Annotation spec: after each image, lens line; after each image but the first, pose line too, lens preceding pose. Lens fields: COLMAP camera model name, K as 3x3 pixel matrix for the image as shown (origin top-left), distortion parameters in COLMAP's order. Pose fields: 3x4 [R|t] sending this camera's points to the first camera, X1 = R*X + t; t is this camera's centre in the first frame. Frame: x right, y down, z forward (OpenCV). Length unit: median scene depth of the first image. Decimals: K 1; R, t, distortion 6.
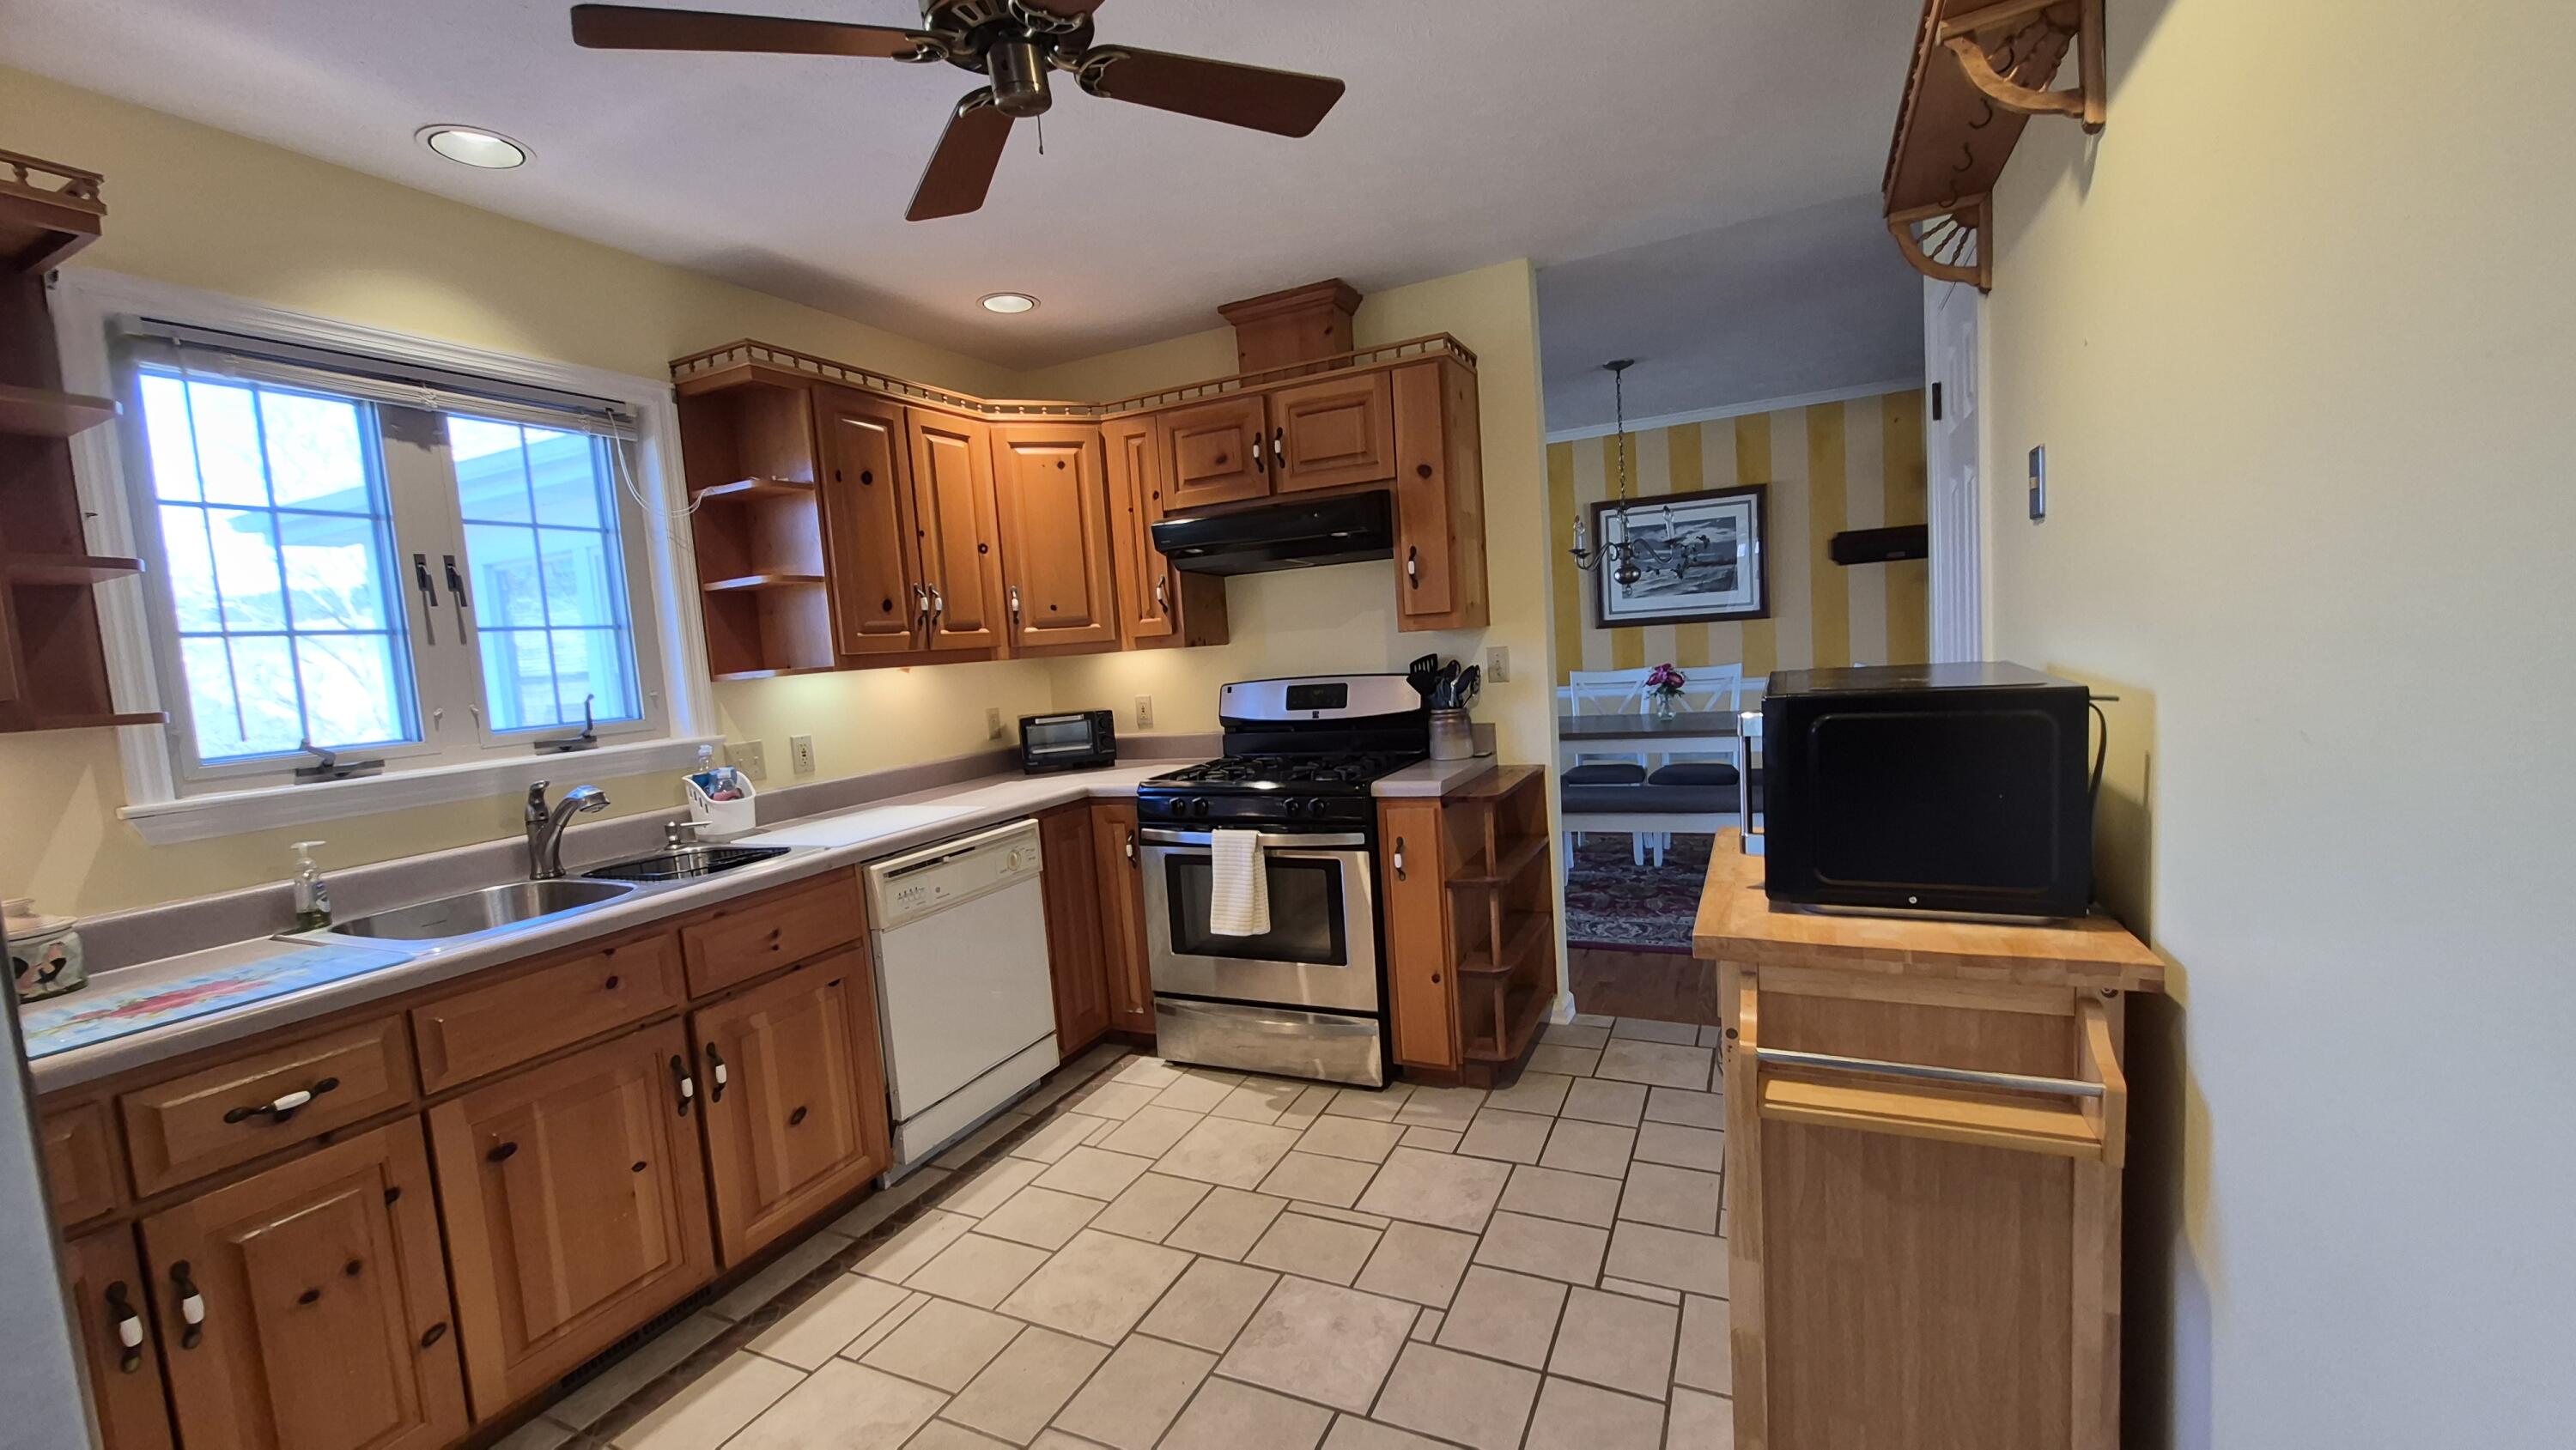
lens RADIAL K [[1013.0, 0, 1301.6], [0, 1013.0, 721.5], [0, 0, 1]] dist [-0.000352, -0.000024]
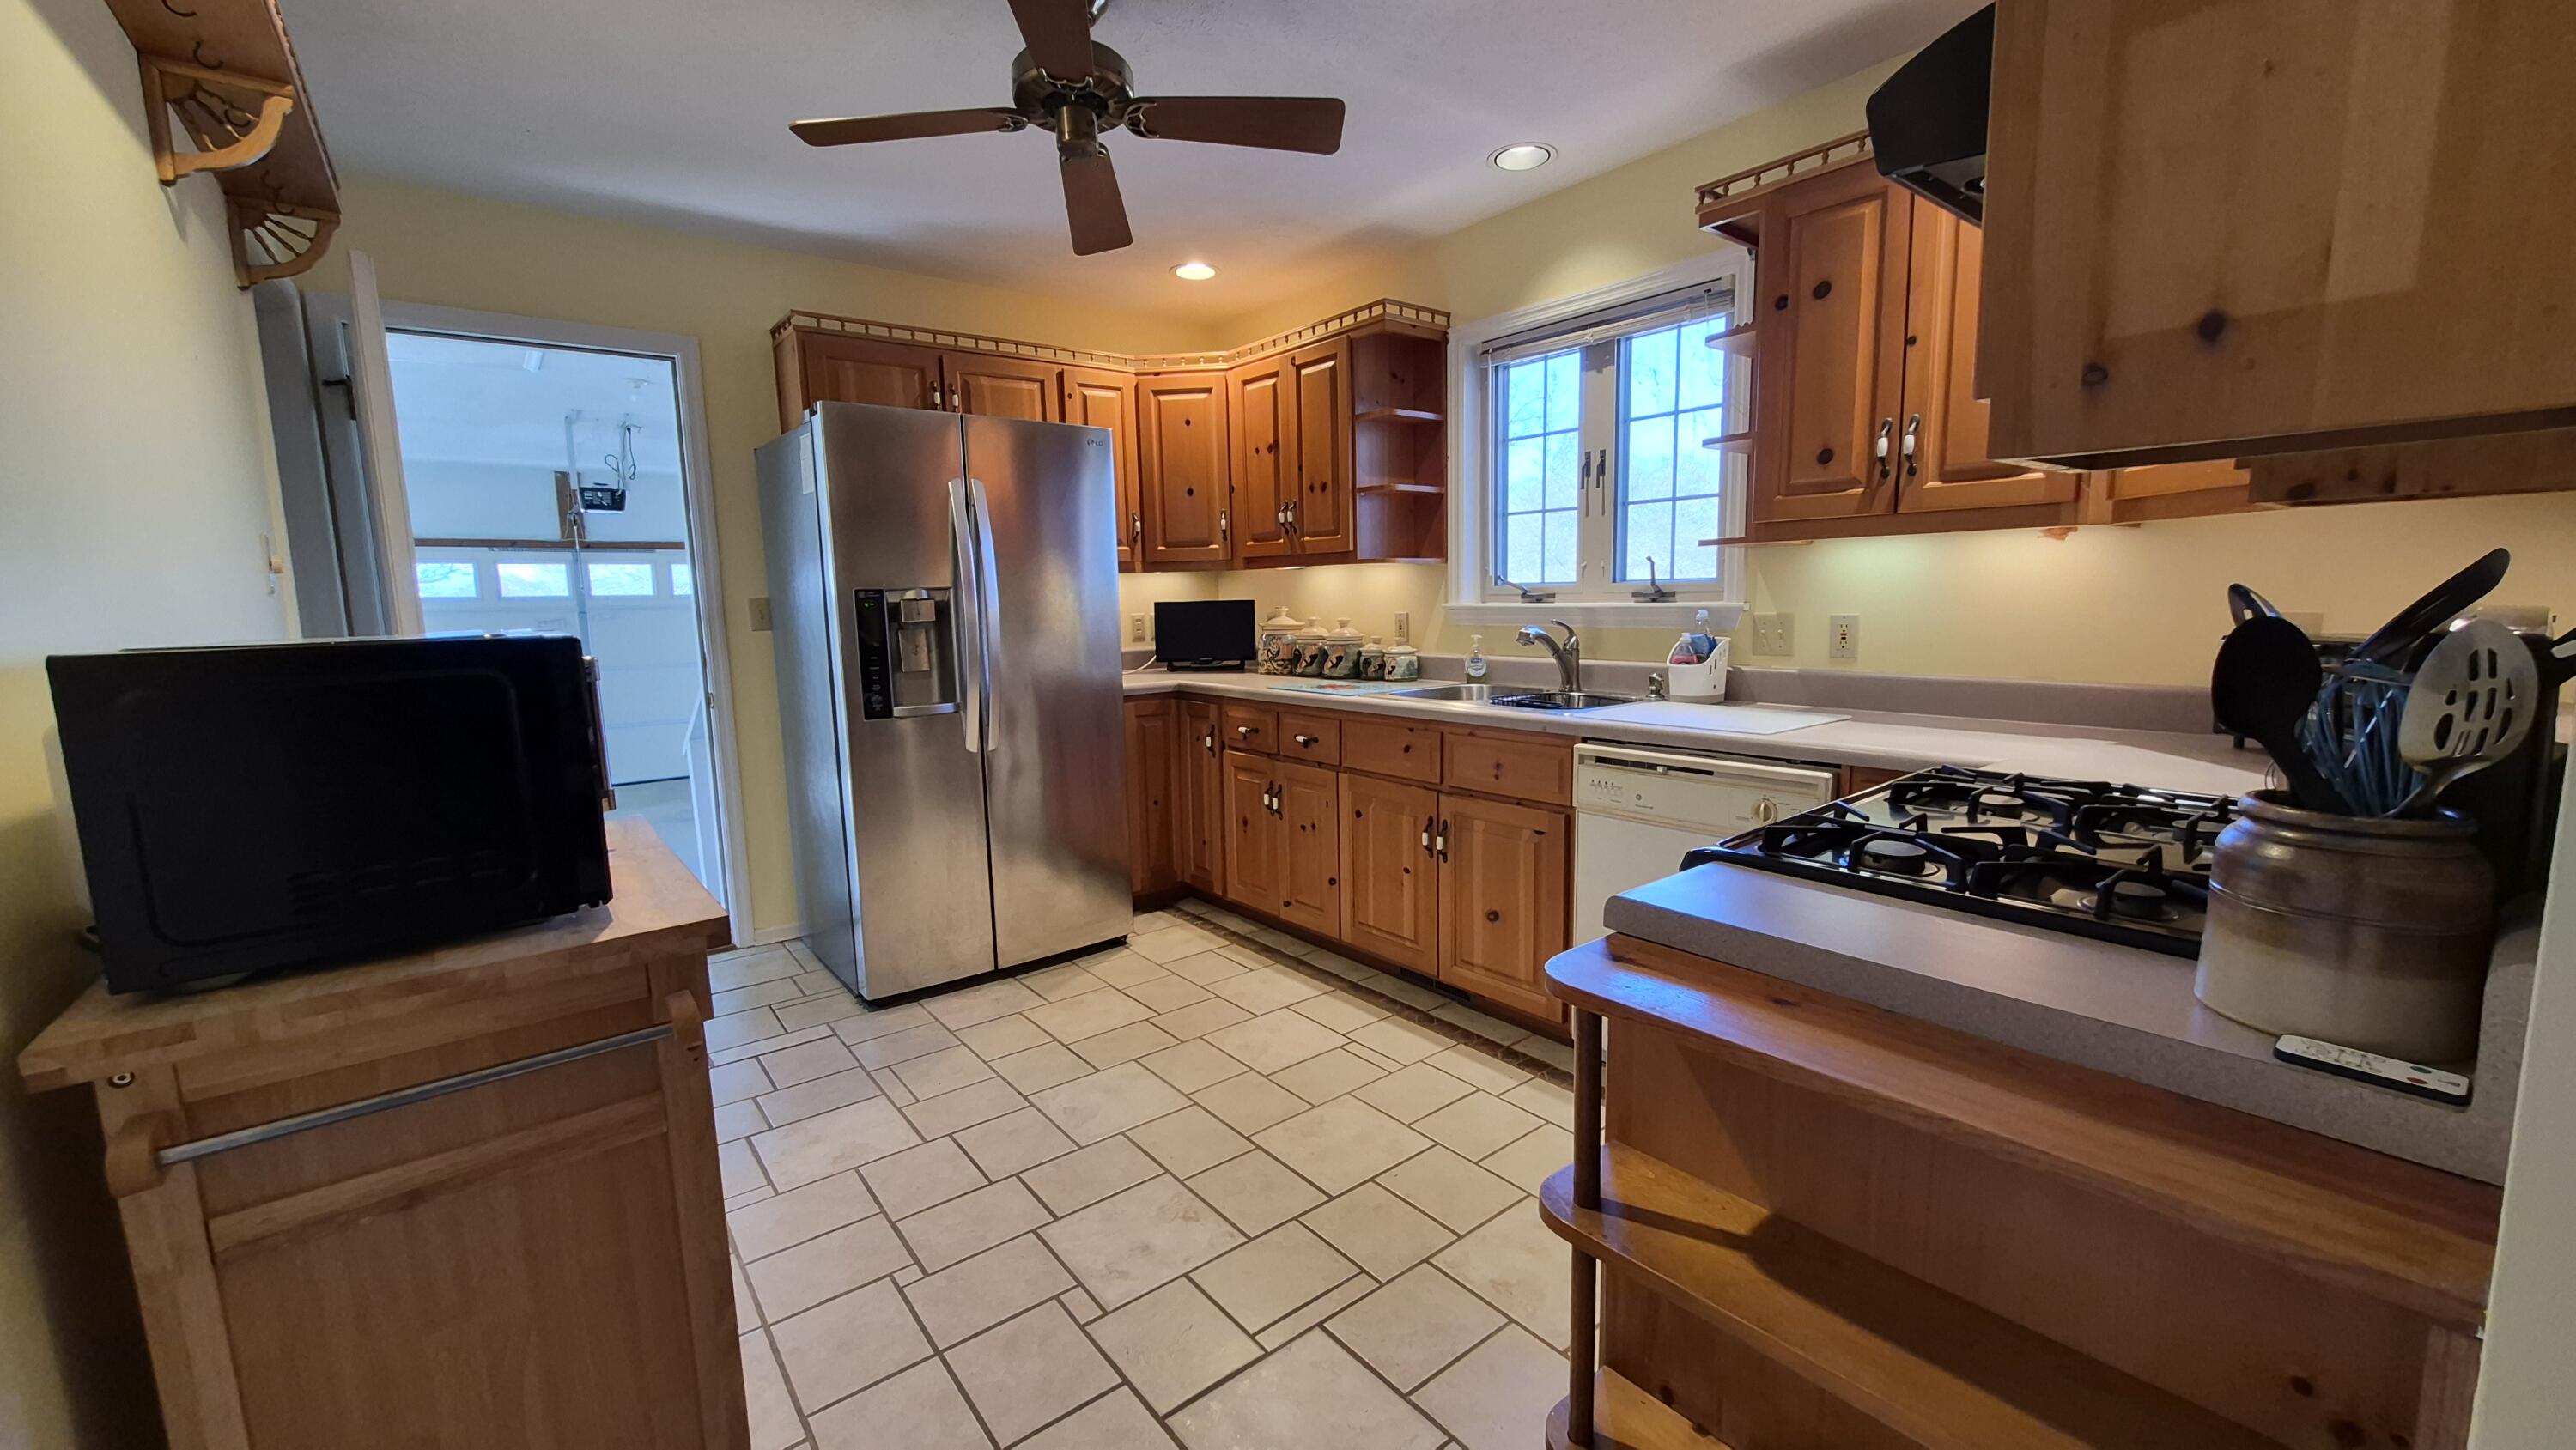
lens RADIAL K [[1013.0, 0, 1301.6], [0, 1013.0, 721.5], [0, 0, 1]] dist [-0.000352, -0.000024]
pose [[-0.435835, 0.196093, -0.878405, 0.642890], [-0.017163, 0.973988, 0.225947, -0.112985], [0.899863, 0.113552, -0.421133, 1.308712]]
